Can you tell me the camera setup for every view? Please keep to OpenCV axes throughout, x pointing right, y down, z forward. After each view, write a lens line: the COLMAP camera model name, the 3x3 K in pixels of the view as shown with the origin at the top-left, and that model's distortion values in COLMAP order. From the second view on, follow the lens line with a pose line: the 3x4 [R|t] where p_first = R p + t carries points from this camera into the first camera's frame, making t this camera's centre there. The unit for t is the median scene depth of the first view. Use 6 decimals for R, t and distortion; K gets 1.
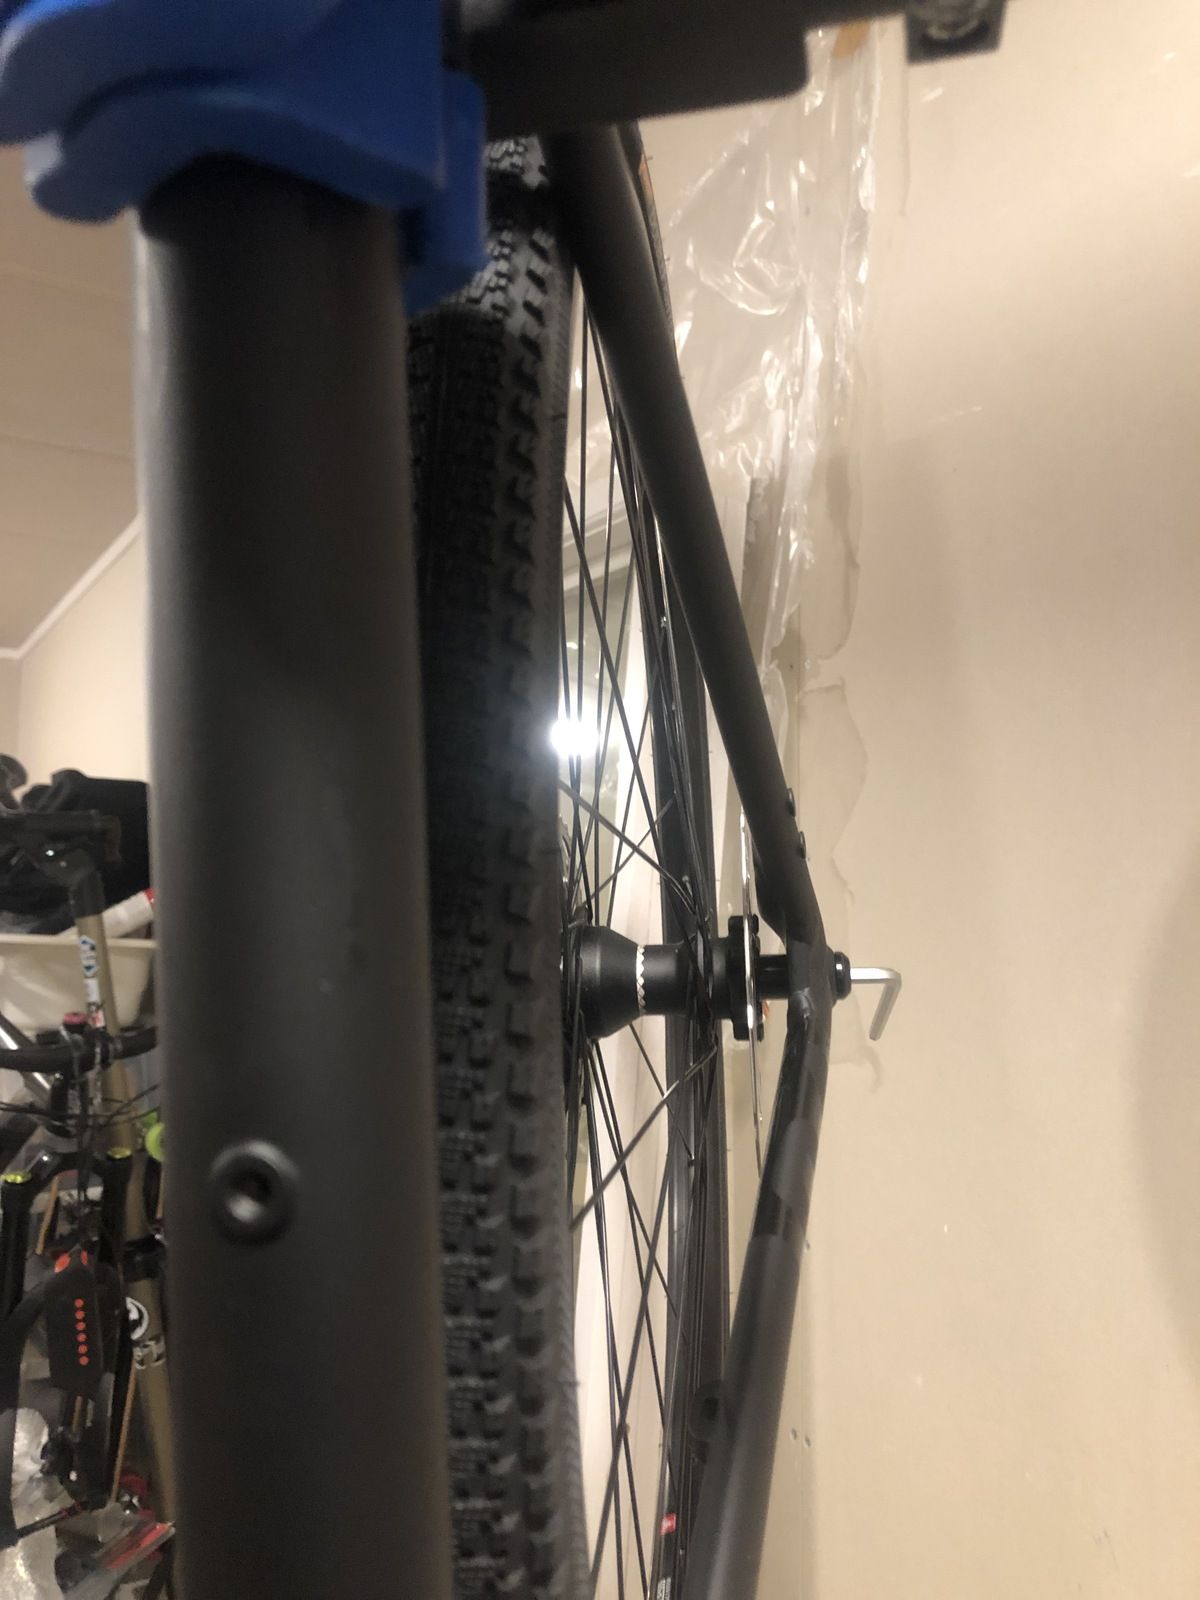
lens RADIAL K [[1322.8, 0, 599.4], [0, 1322.8, 775.2], [0, 0, 1]] dist [0.042879, -0.052841]
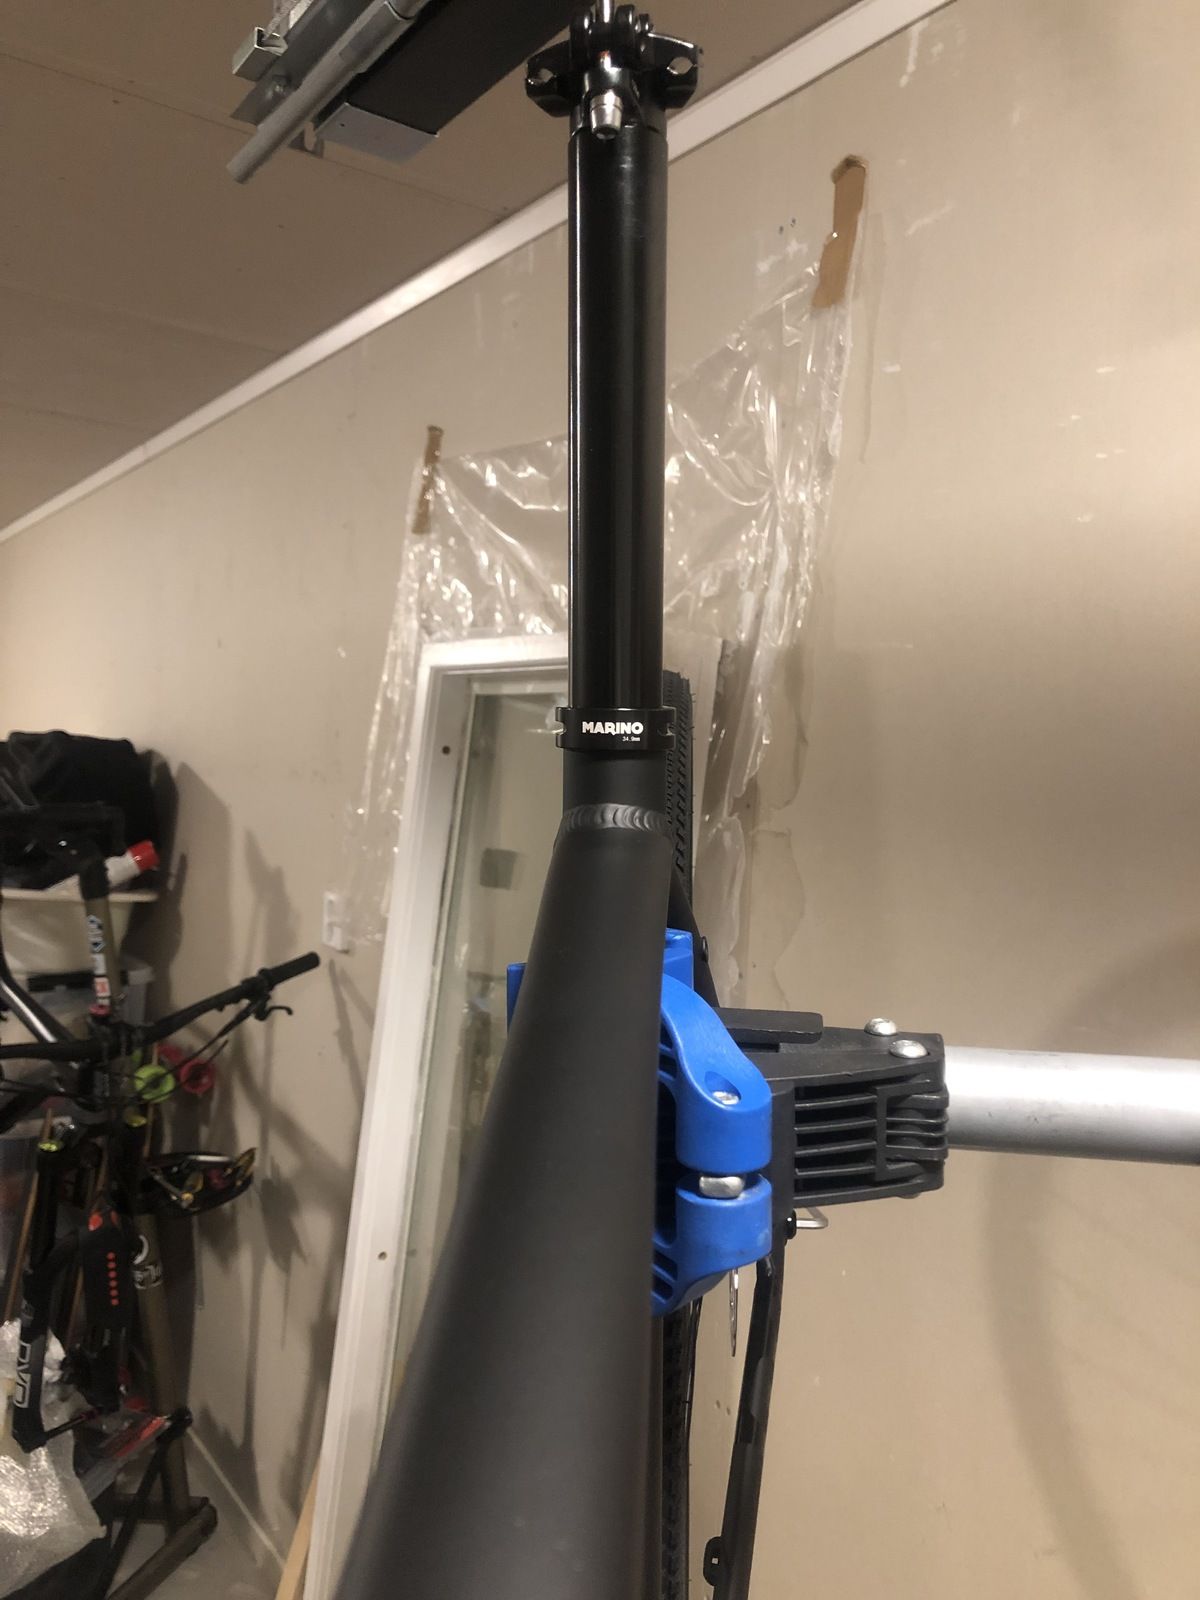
lens RADIAL K [[1312.1, 0, 603.9], [0, 1312.1, 800.7], [0, 0, 1]] dist [0.037537, -0.019940]
pose [[0.997281, 0.038852, 0.062618, -0.062000], [-0.045500, 0.993053, 0.108511, -0.204703], [-0.057967, -0.111065, 0.992121, -0.190136]]
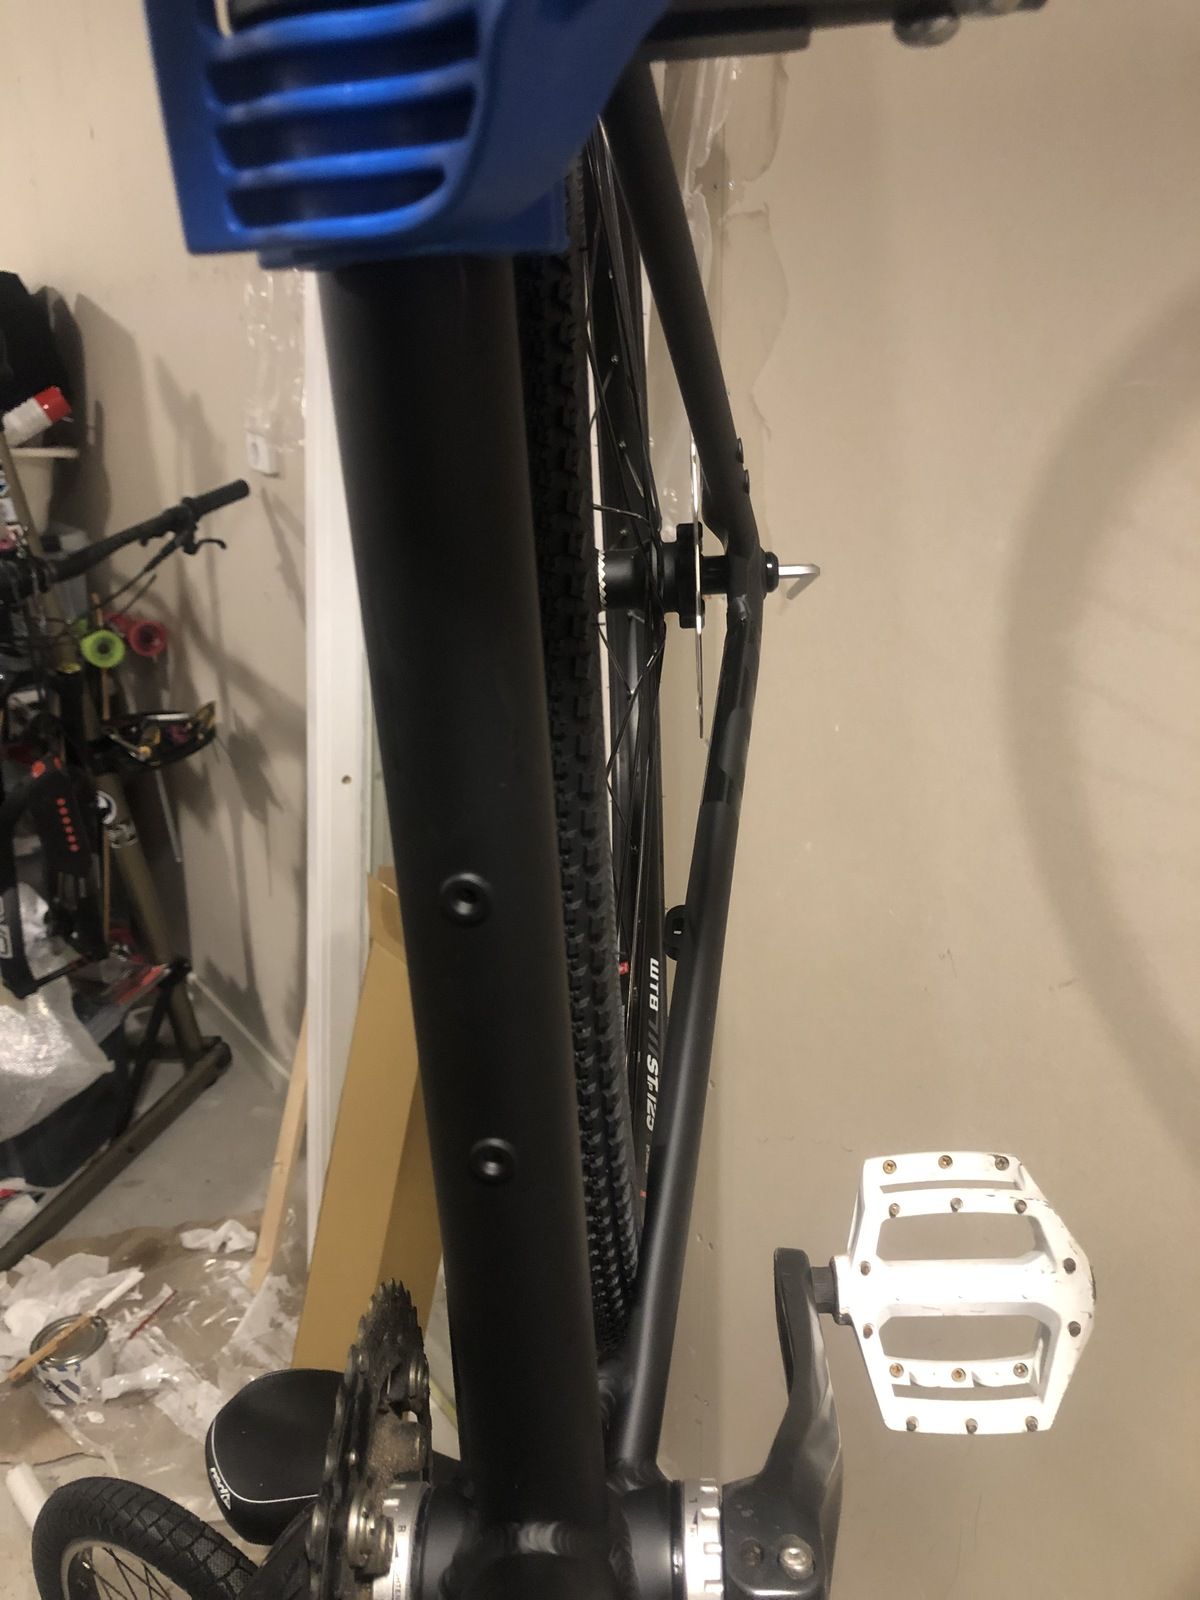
lens RADIAL K [[1322.8, 0, 599.4], [0, 1322.8, 775.2], [0, 0, 1]] dist [0.042879, -0.052841]
pose [[0.996809, -0.044145, 0.066503, -0.023373], [0.015306, 0.923400, 0.383535, -0.056653], [-0.078340, -0.381293, 0.921129, -0.060393]]
